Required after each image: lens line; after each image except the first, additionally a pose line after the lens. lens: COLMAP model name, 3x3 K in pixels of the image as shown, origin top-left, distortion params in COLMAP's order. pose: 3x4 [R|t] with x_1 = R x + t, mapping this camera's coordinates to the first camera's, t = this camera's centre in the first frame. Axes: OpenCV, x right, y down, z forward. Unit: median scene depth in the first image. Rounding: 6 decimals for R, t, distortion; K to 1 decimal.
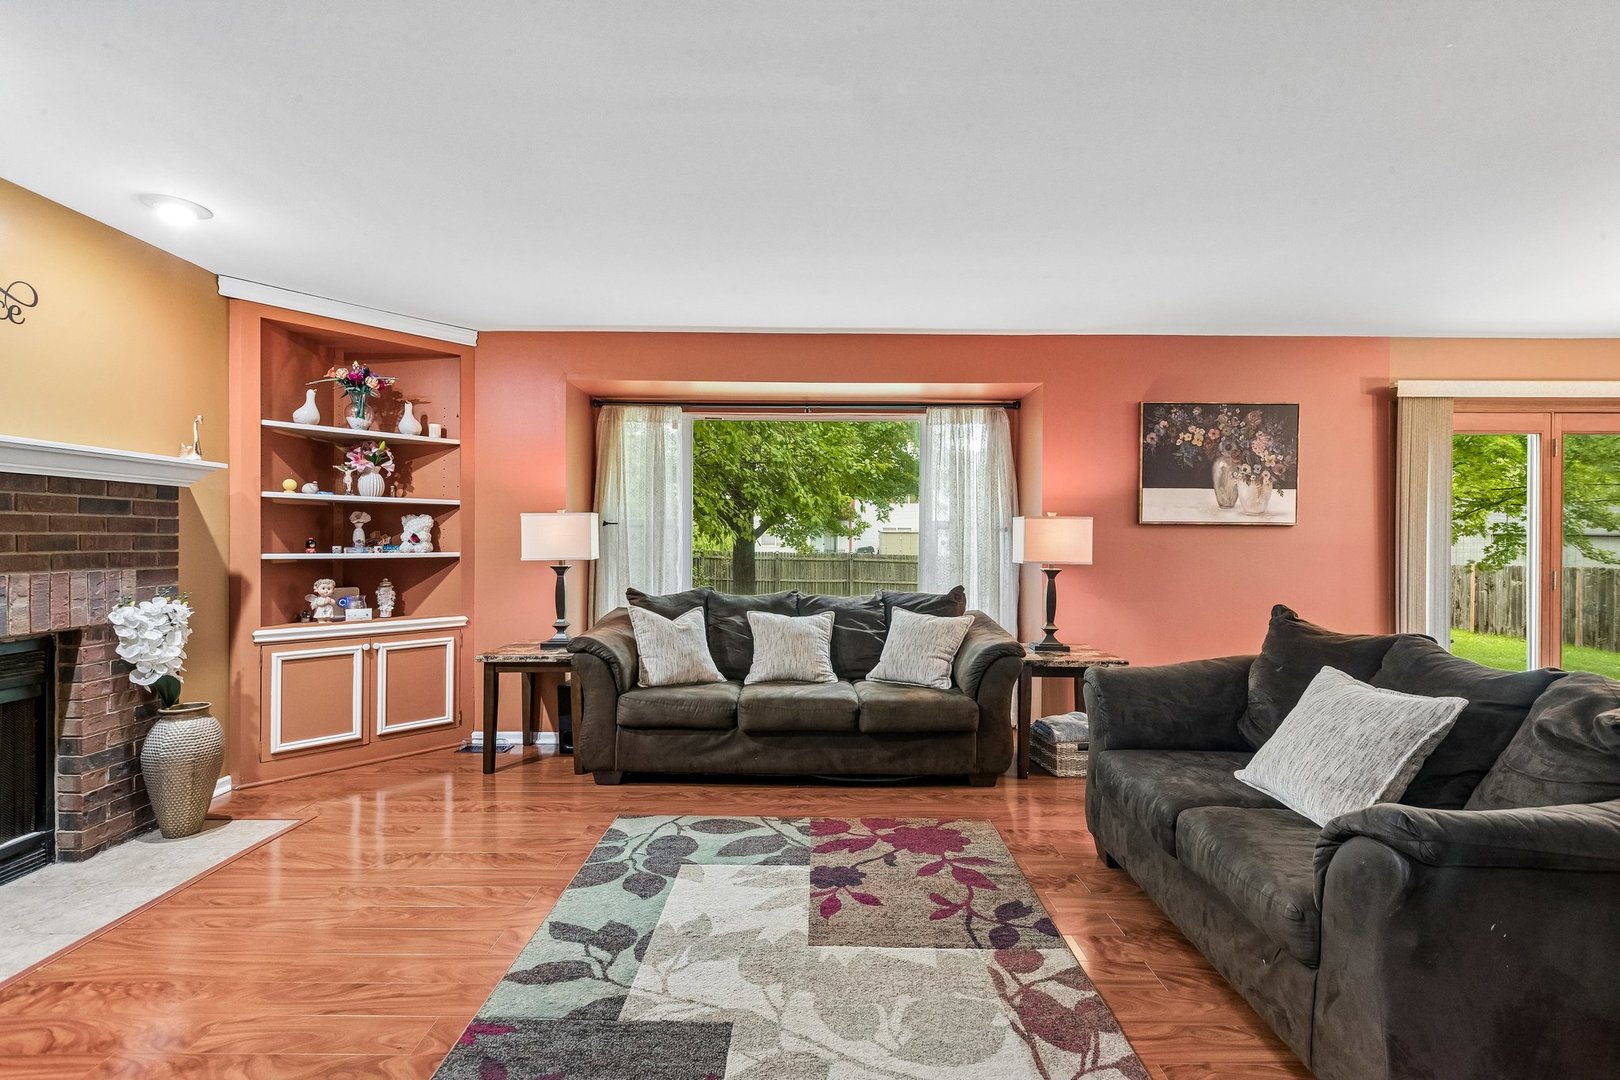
lens RADIAL K [[731.2, 0, 810.0], [0, 731.2, 540.0], [0, 0, 1]] dist [0.001565, -0.000325]
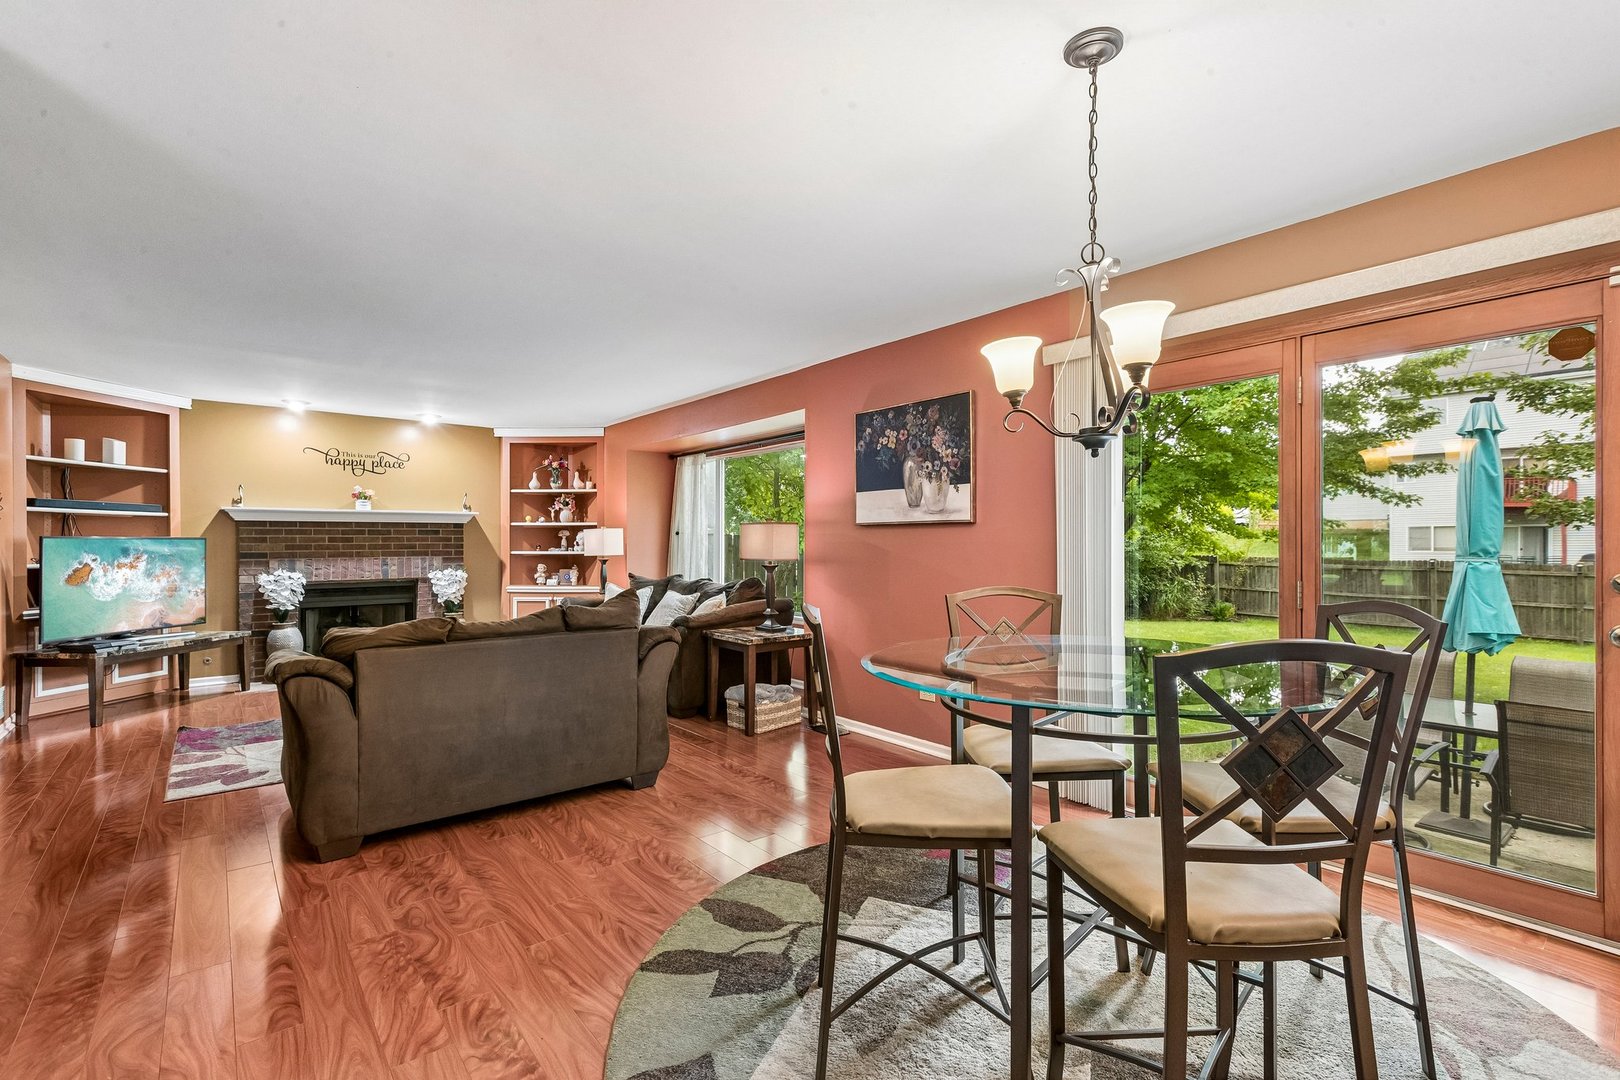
lens RADIAL K [[701.3, 0, 810.0], [0, 701.3, 540.0], [0, 0, 1]] dist [-0.005756, -0.000199]
pose [[0.651351, -0.011502, -0.758690, 1.301650], [0.007090, 0.999934, -0.009072, 0.009439], [0.758744, 0.000530, 0.651389, 0.291056]]
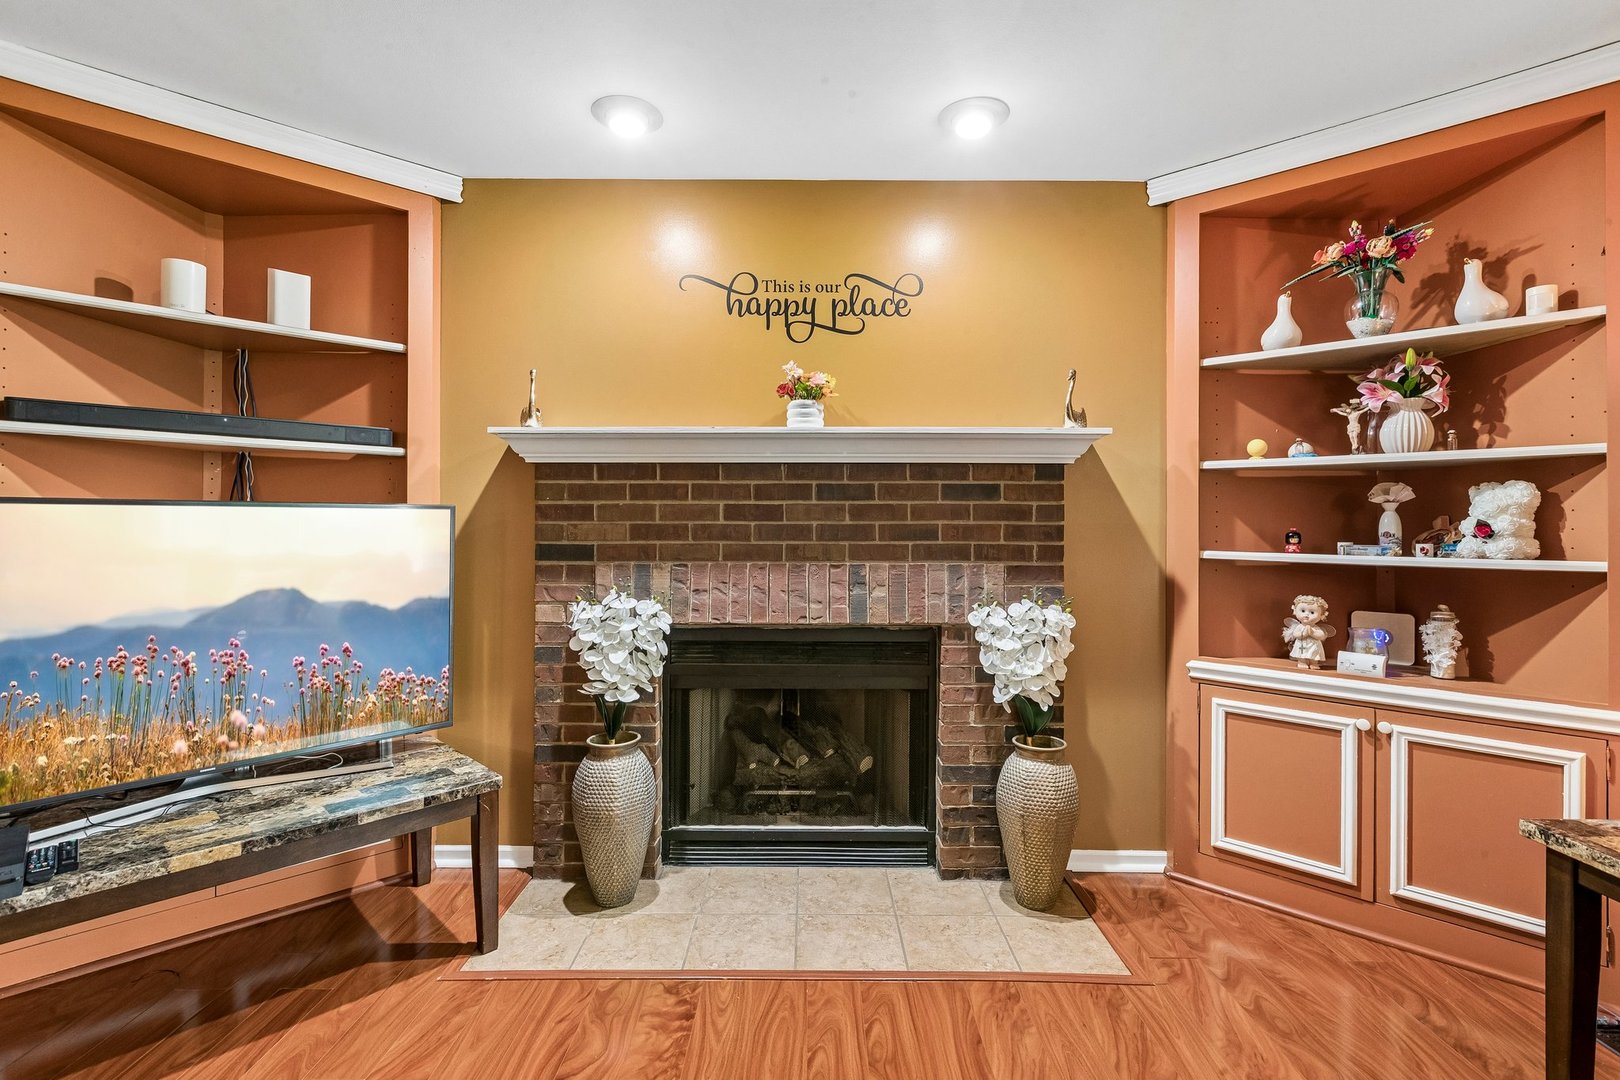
lens RADIAL K [[740.3, 0, 805.8], [0, 740.3, 517.1], [0, 0, 1]] dist [0.001593, -0.000525]
pose [[-0.003539, -0.013629, -0.999901, -0.040319], [-0.005042, 0.999895, -0.013611, -0.001632], [0.999981, 0.004994, -0.003608, 0.575533]]
